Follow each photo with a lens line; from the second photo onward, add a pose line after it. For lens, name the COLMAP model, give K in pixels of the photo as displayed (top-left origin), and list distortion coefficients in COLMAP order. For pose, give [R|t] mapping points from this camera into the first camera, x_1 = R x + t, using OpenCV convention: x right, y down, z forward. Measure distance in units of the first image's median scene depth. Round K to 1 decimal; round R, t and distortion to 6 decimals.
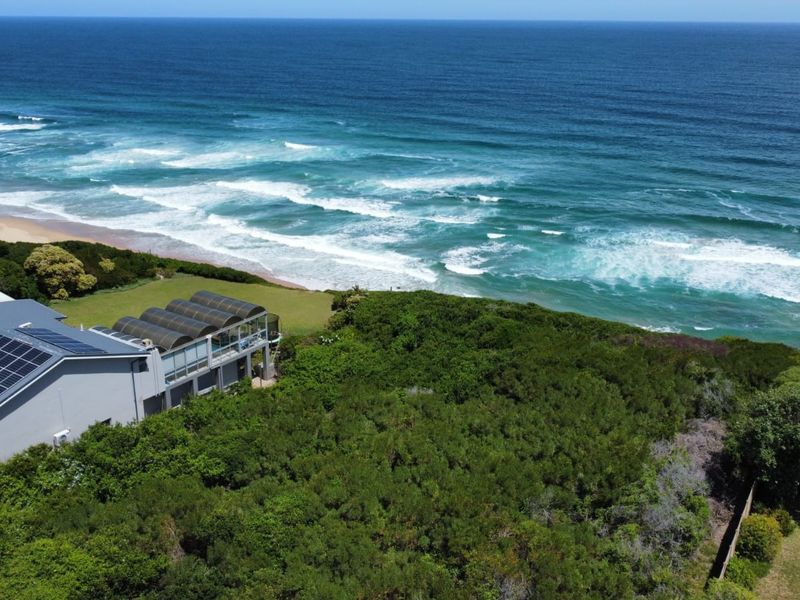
lens RADIAL K [[810.4, 0, 400.0], [0, 810.4, 302.7], [0, 0, 1]] dist [0.000543, 0.000000]
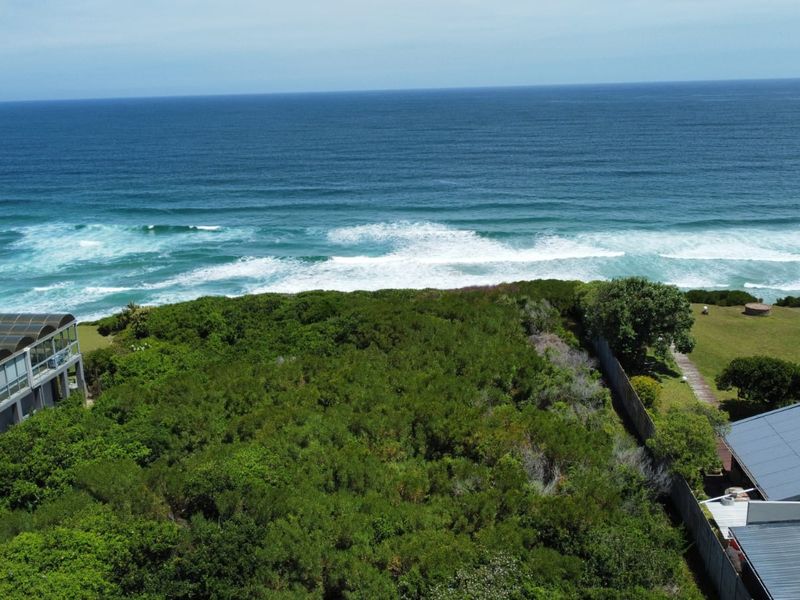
lens RADIAL K [[810.4, 0, 401.4], [0, 810.4, 299.2], [0, 0, 1]] dist [0.000543, 0.000000]
pose [[0.886552, -0.151969, 0.436957, -0.260693], [0.191200, 0.980428, -0.046947, 0.108915], [-0.421270, 0.125167, 0.898257, 0.069901]]
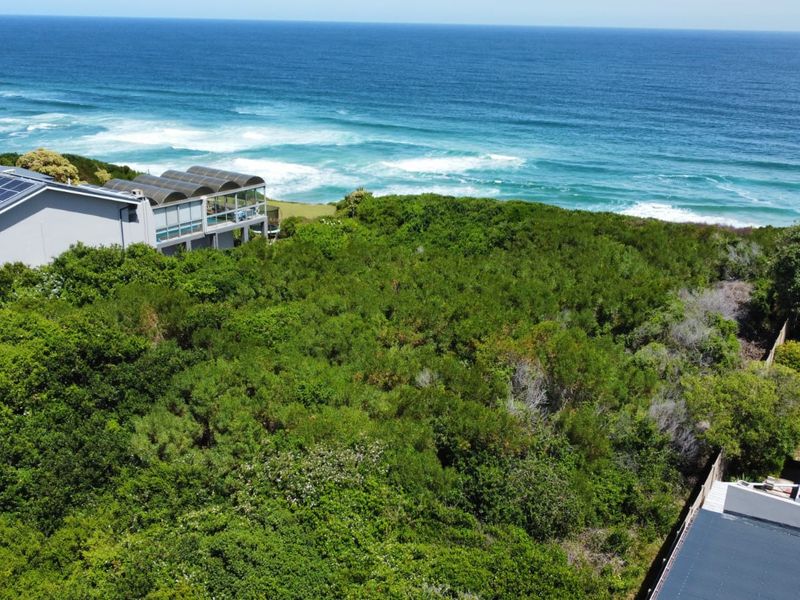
lens RADIAL K [[810.4, 0, 400.8], [0, 810.4, 297.4], [0, 0, 1]] dist [0.000543, 0.000000]
pose [[0.999906, 0.012906, -0.004528, -0.000173], [-0.012971, 0.999808, -0.014678, 0.175278], [0.004338, 0.014735, 0.999882, 0.059103]]
